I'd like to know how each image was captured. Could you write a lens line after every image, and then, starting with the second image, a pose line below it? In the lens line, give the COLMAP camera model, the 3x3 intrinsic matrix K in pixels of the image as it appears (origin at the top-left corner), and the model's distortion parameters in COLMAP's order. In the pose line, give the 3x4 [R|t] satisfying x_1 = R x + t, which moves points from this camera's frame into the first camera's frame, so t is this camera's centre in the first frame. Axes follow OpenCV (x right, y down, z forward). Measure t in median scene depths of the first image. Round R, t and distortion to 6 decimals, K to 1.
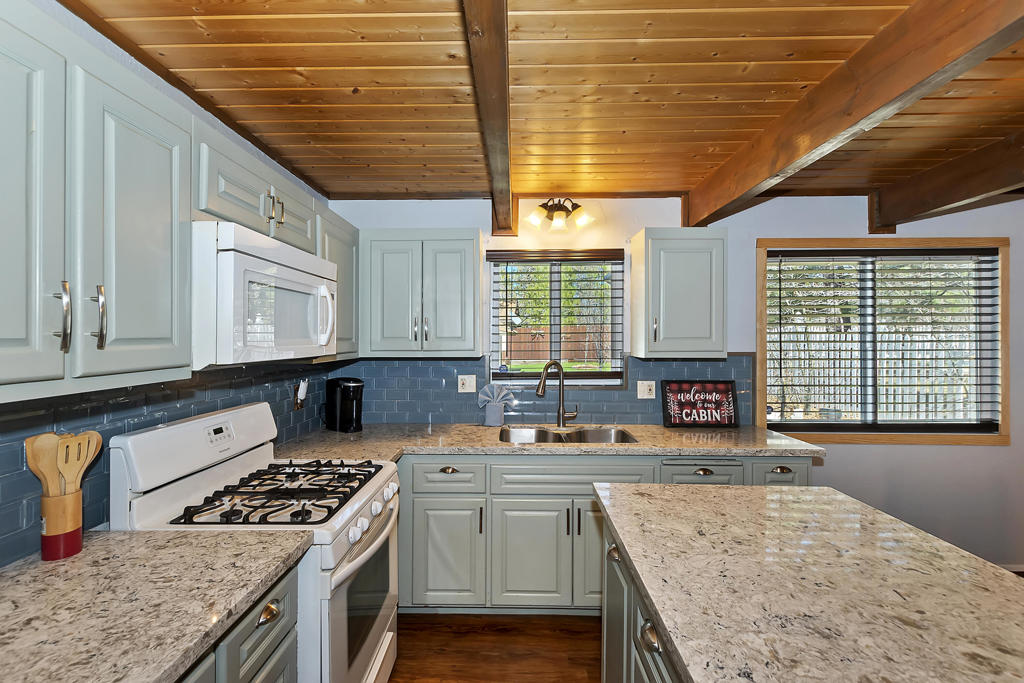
lens RADIAL K [[452.3, 0, 512.0], [0, 452.3, 341.5], [0, 0, 1]] dist [0.014895, -0.000047]
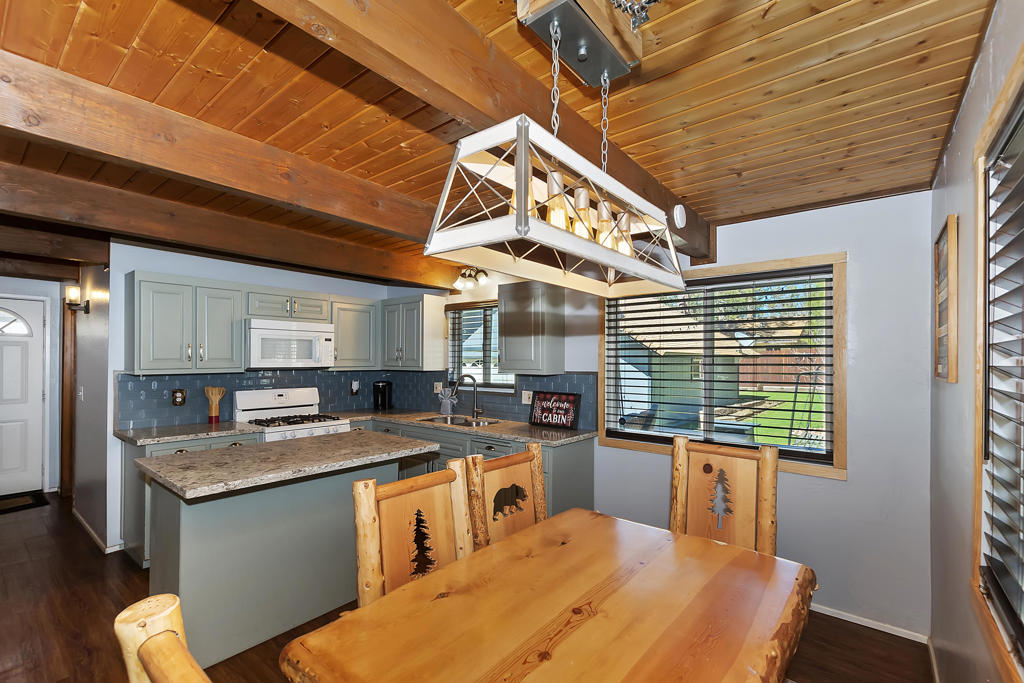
lens RADIAL K [[453.0, 0, 510.2], [0, 453.0, 353.9], [0, 0, 1]] dist [-0.000367, -0.000008]
pose [[0.787170, -0.003311, -0.616727, 1.122878], [-0.010245, 0.999777, -0.018443, -0.000244], [0.616651, 0.020836, 0.786961, -0.122324]]
